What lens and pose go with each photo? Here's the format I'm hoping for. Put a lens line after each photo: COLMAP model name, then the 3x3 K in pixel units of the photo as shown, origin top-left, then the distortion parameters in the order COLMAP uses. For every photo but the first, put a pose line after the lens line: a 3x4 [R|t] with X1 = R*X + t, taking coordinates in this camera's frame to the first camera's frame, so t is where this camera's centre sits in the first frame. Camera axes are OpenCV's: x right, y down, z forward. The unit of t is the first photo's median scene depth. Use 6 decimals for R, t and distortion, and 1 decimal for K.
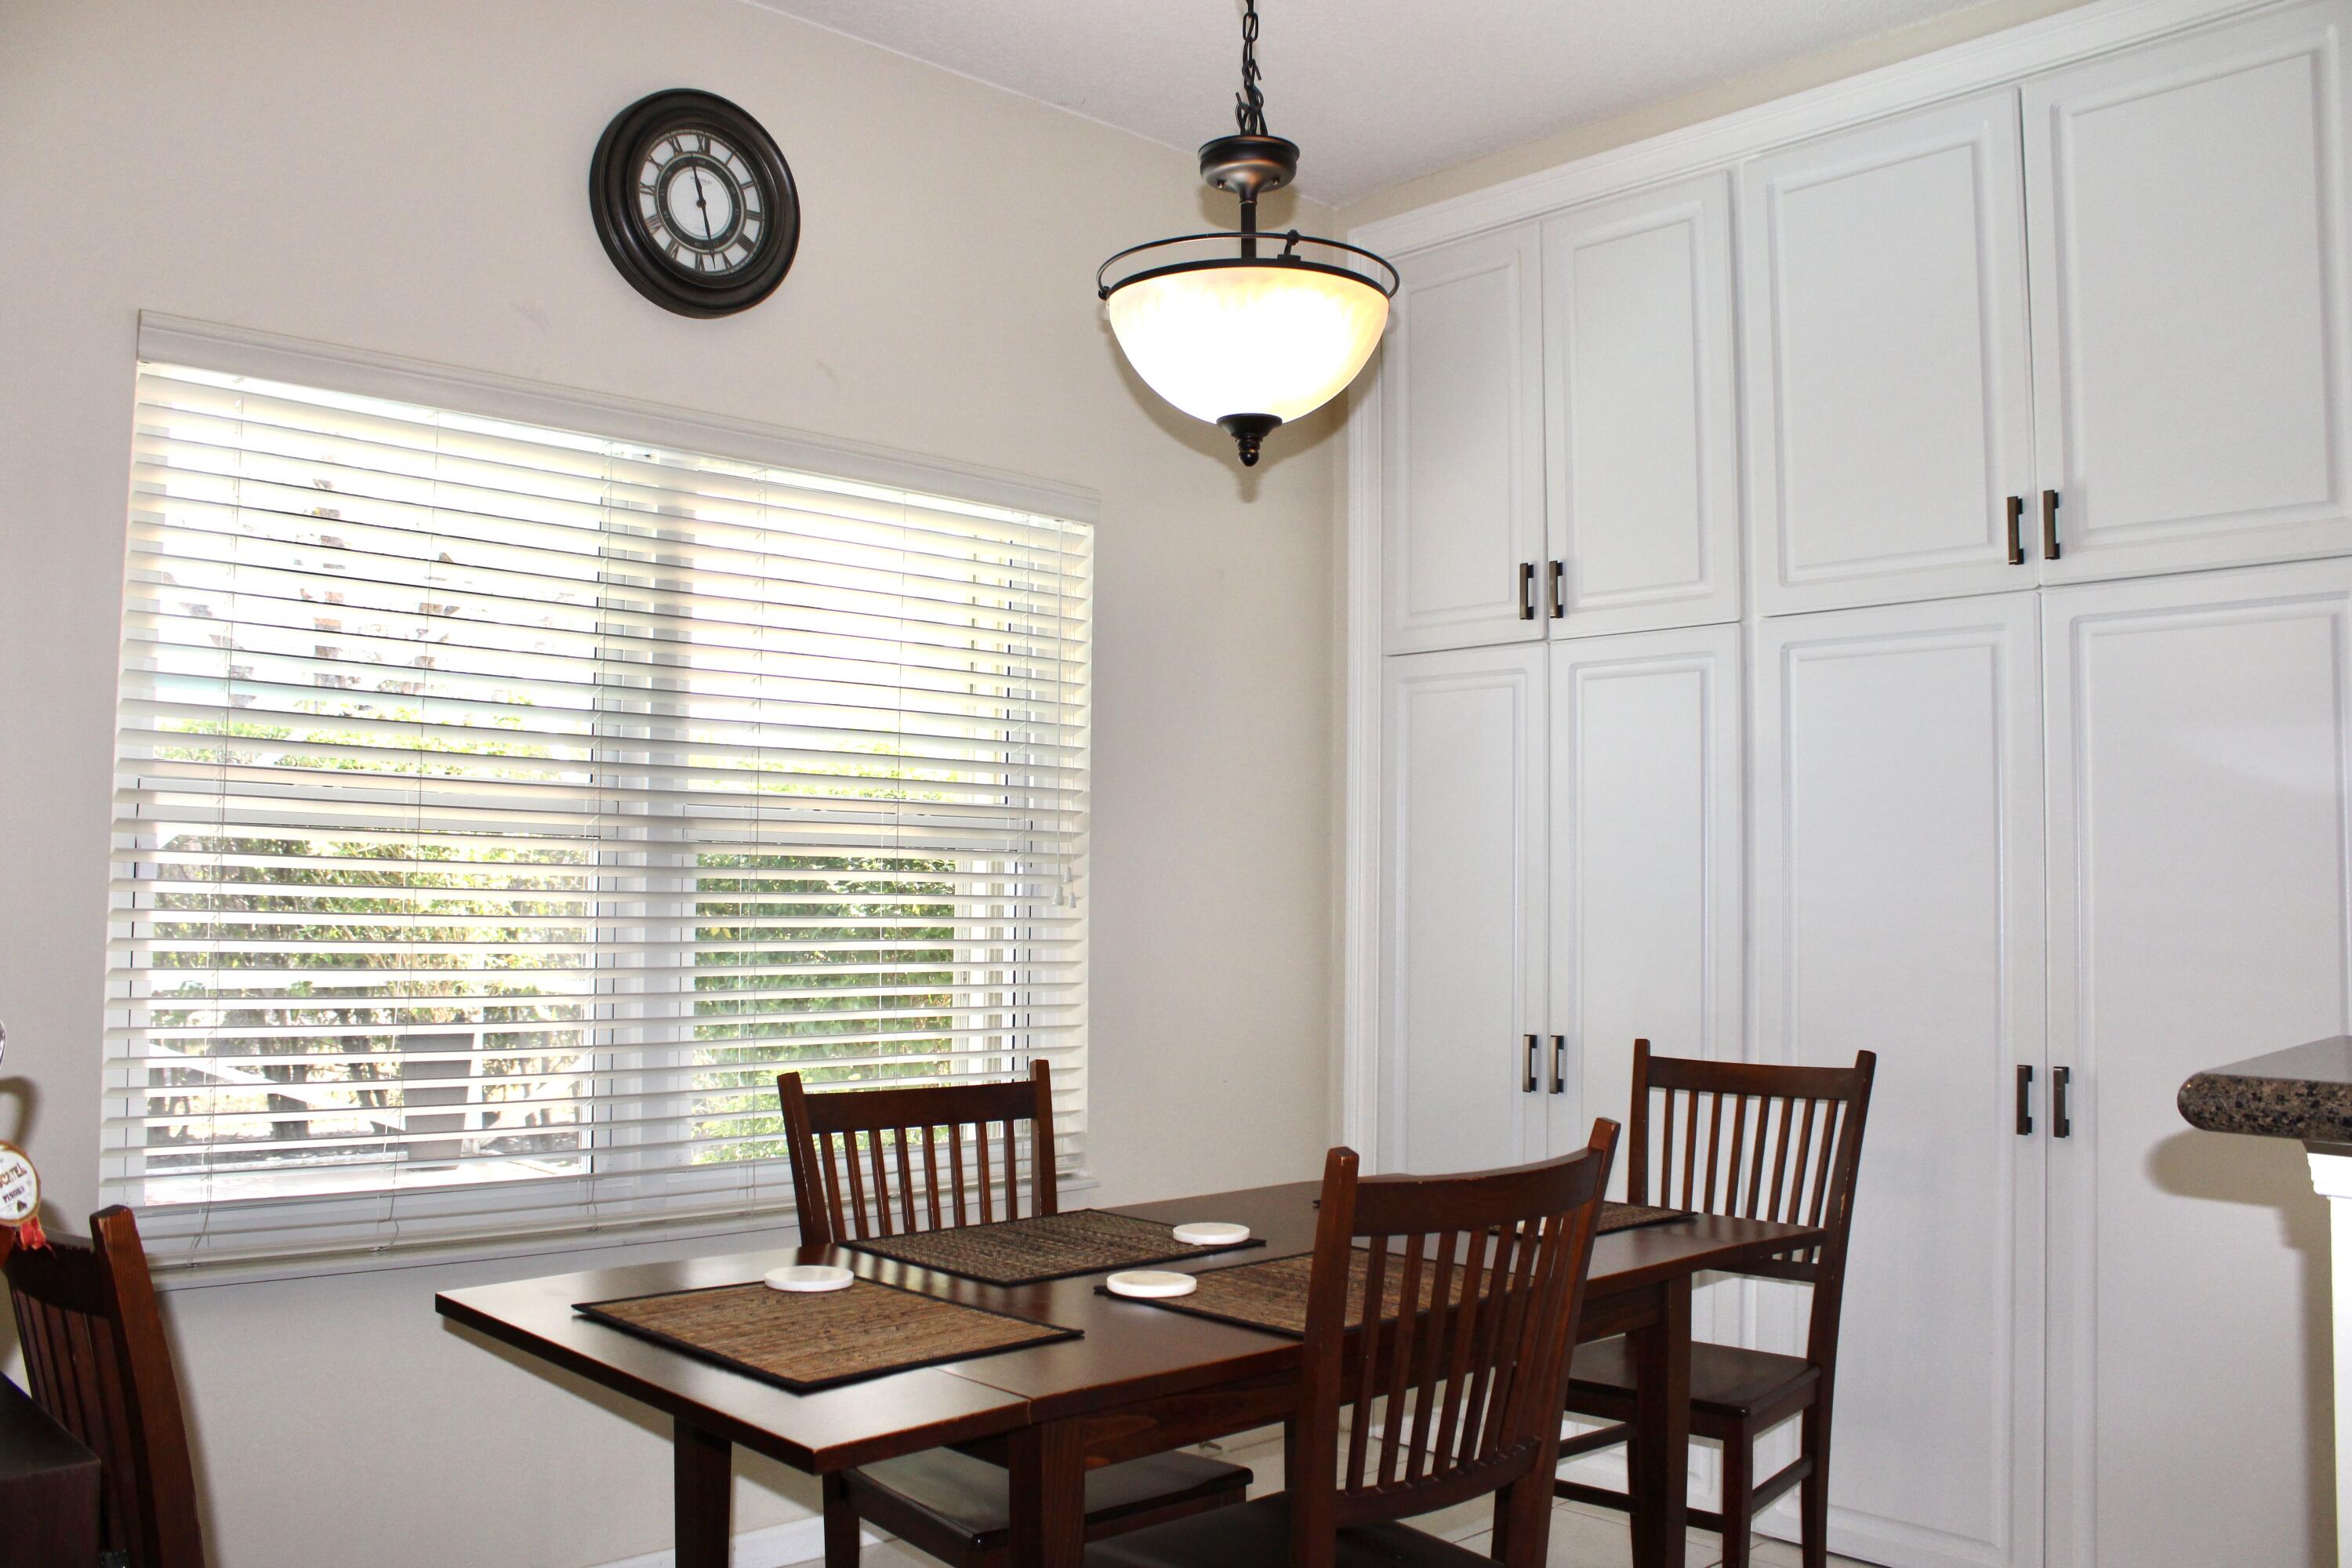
lens RADIAL K [[1978.5, 0, 1176.0], [0, 1978.5, 784.0], [0, 0, 1]] dist [-0.068784, 0.006836]
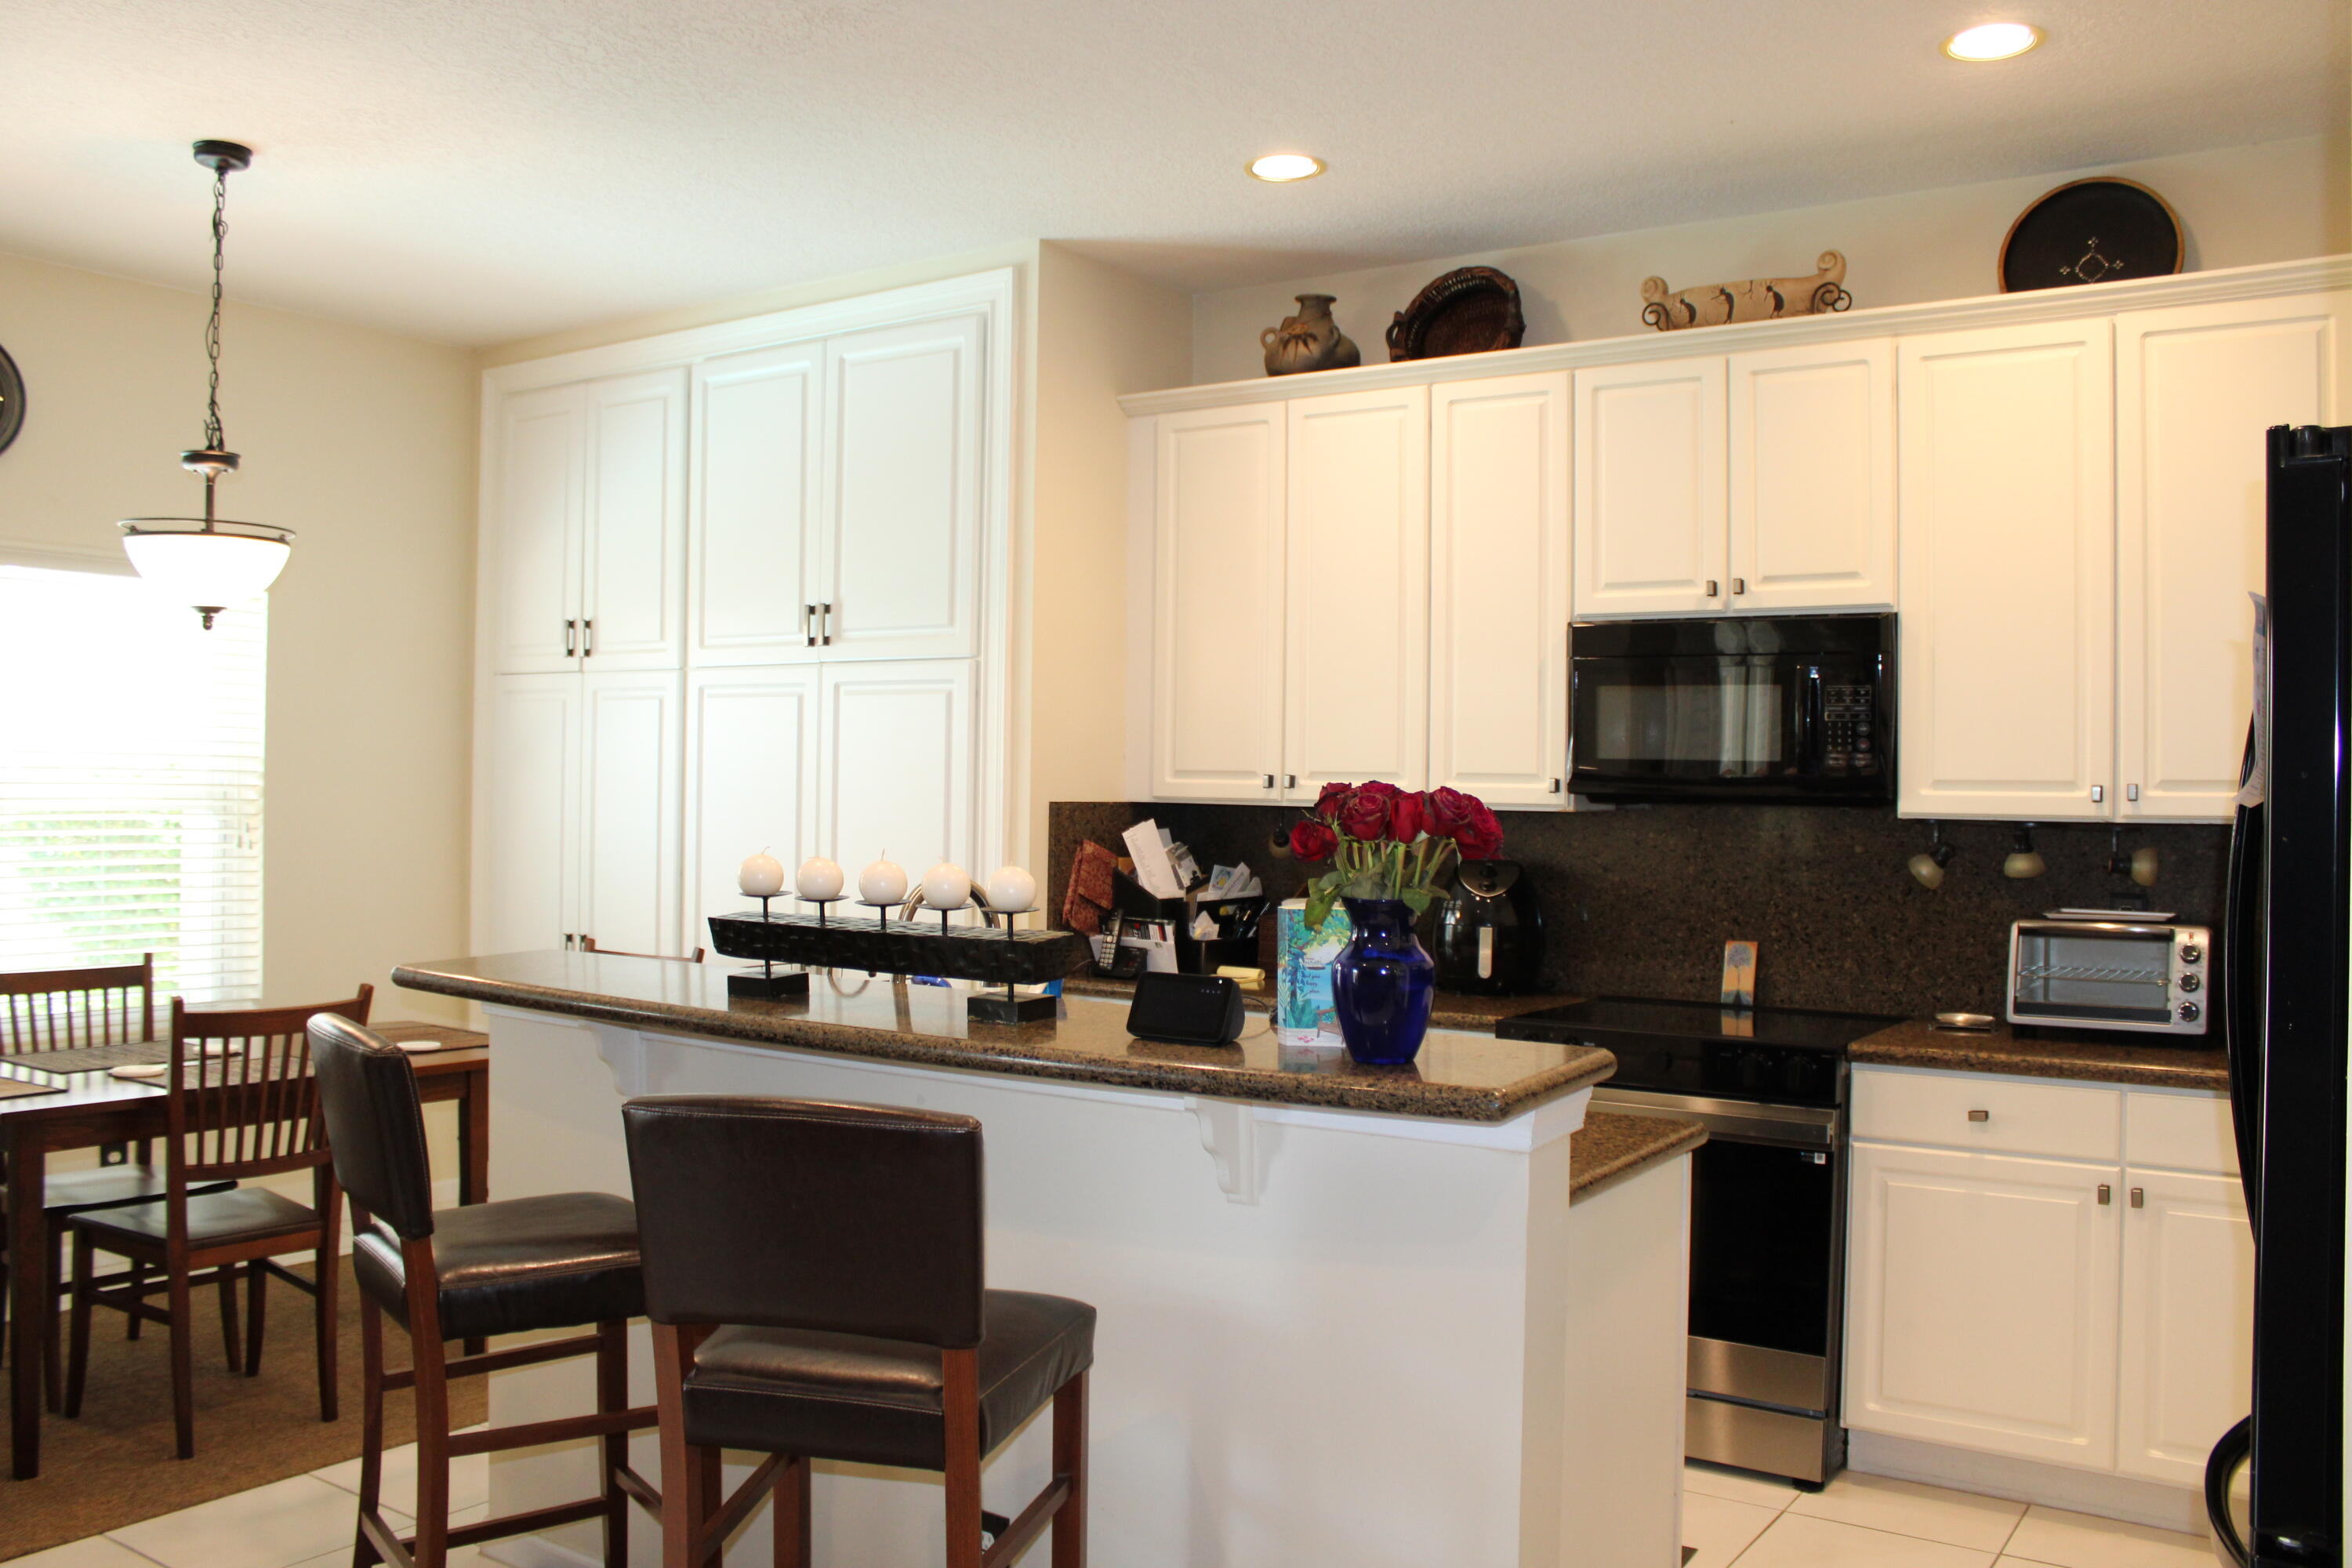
lens RADIAL K [[1978.5, 0, 1176.0], [0, 1978.5, 784.0], [0, 0, 1]] dist [-0.068784, 0.006836]
pose [[0.977849, 0.003516, 0.209282, 0.434919], [-0.015819, 0.998241, 0.057140, -0.109560], [-0.208713, -0.059185, 0.976184, -0.774726]]
